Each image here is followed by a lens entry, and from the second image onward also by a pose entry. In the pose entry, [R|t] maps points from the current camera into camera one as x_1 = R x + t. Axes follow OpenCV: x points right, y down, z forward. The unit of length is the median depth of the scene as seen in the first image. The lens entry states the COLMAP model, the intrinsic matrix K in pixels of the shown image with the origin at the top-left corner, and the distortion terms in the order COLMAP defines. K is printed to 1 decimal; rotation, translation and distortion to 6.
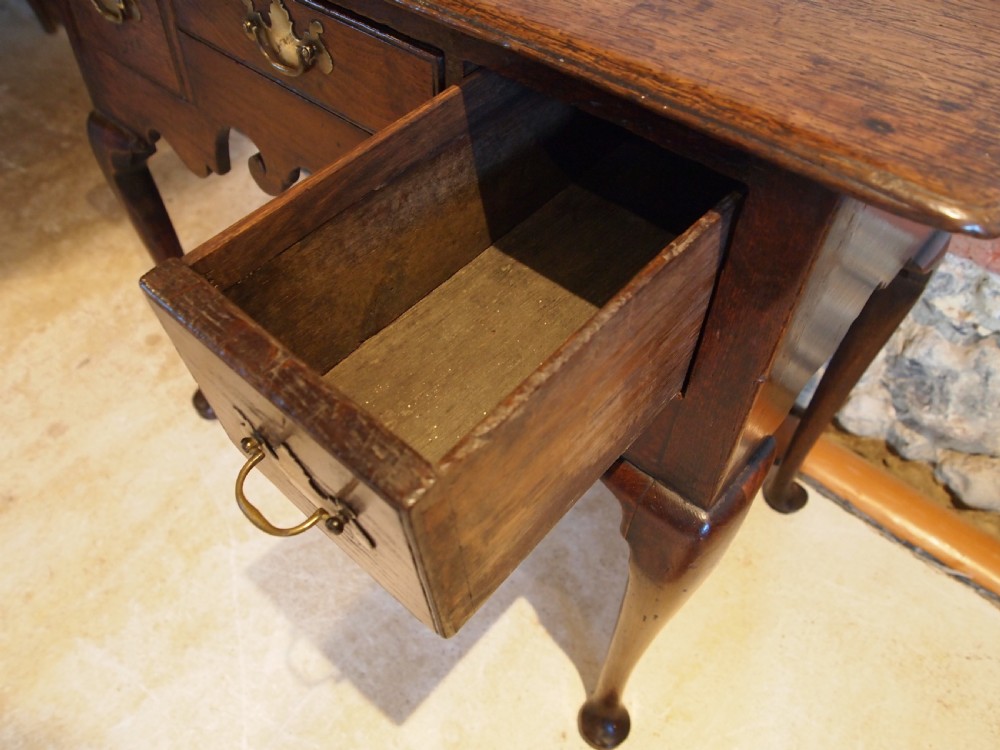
lens RADIAL K [[789.6, 0, 501.8], [0, 789.6, 378.8], [0, 0, 1]] dist [-0.045563, -0.000115]
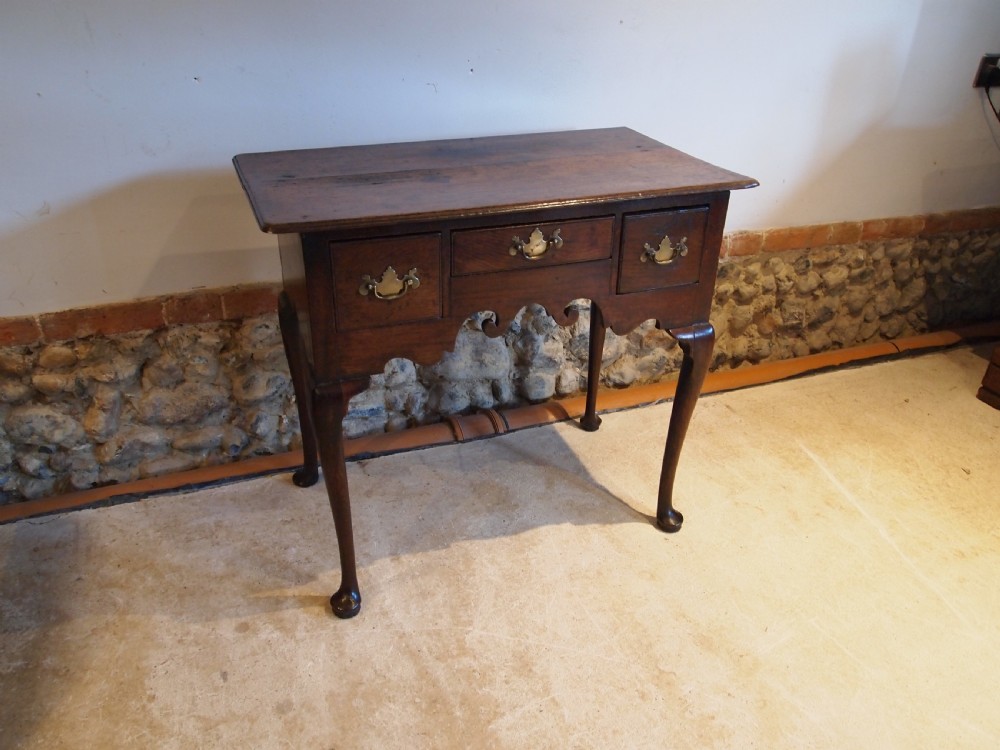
lens RADIAL K [[804.1, 0, 504.2], [0, 804.1, 375.5], [0, 0, 1]] dist [-0.044062, -0.004587]
pose [[0.471288, -0.438635, 0.765172, -1.323036], [0.658757, 0.751930, 0.025300, -0.139026], [-0.586453, 0.492139, 0.643329, -0.198710]]
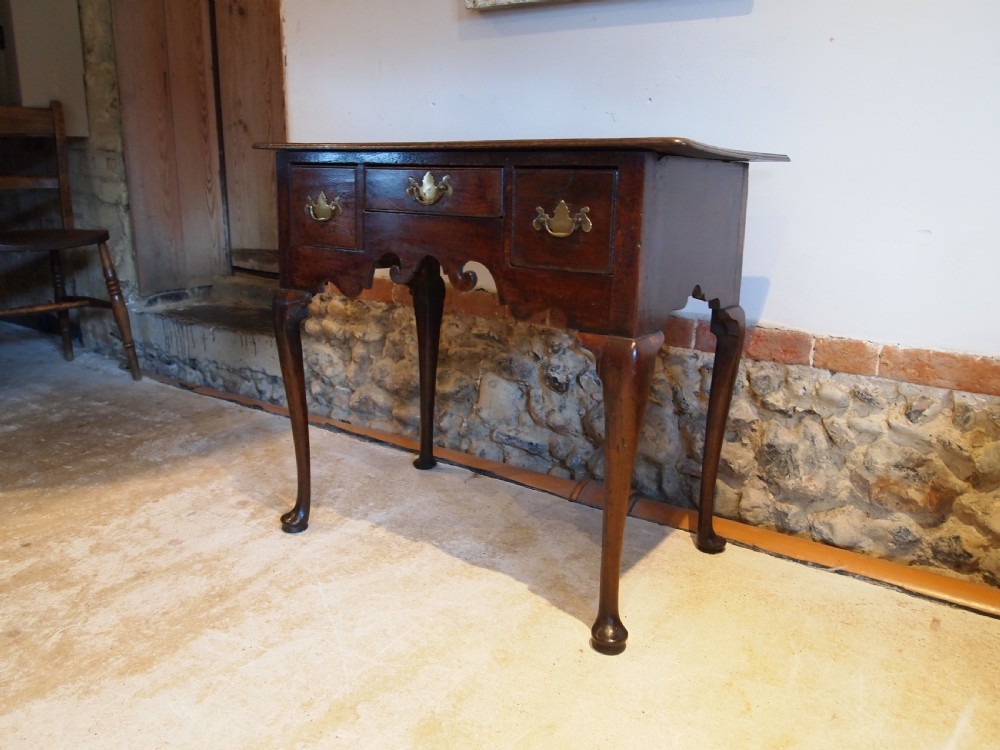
lens RADIAL K [[799.5, 0, 500.0], [0, 799.5, 375.0], [0, 0, 1]] dist [-0.043988, -0.003404]
pose [[0.994892, -0.029840, 0.096431, -0.169795], [0.079631, 0.819101, -0.568096, 0.784523], [-0.062035, 0.572873, 0.817293, -0.376408]]
